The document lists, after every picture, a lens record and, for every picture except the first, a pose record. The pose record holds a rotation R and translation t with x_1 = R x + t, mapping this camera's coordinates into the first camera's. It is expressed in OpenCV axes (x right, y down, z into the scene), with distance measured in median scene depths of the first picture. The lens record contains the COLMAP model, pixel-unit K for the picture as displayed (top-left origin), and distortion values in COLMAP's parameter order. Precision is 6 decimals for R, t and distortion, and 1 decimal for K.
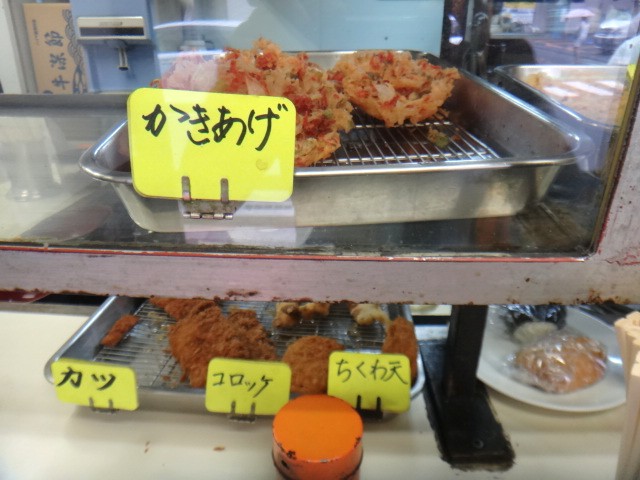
lens RADIAL K [[460.2, 0, 316.3], [0, 460.2, 240.1], [0, 0, 1]] dist [-0.063366, 0.019515]
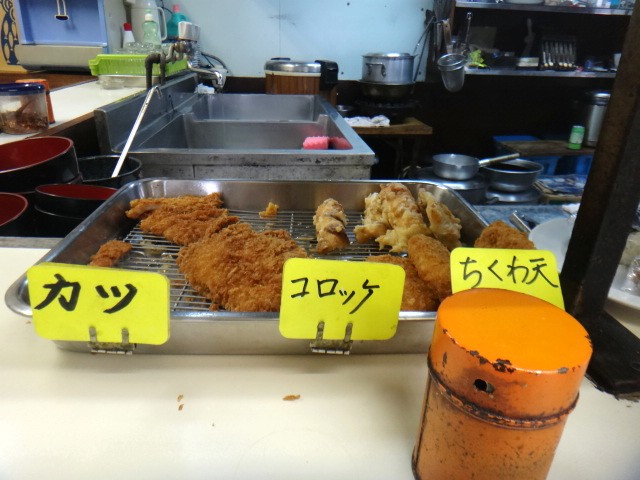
lens RADIAL K [[460.2, 0, 318.4], [0, 460.2, 238.3], [0, 0, 1]] dist [-0.063366, 0.019515]
pose [[0.991331, -0.014984, 0.130534, -0.267038], [0.012851, 0.999770, 0.017166, 0.217917], [-0.130761, -0.015340, 0.991295, 0.334528]]
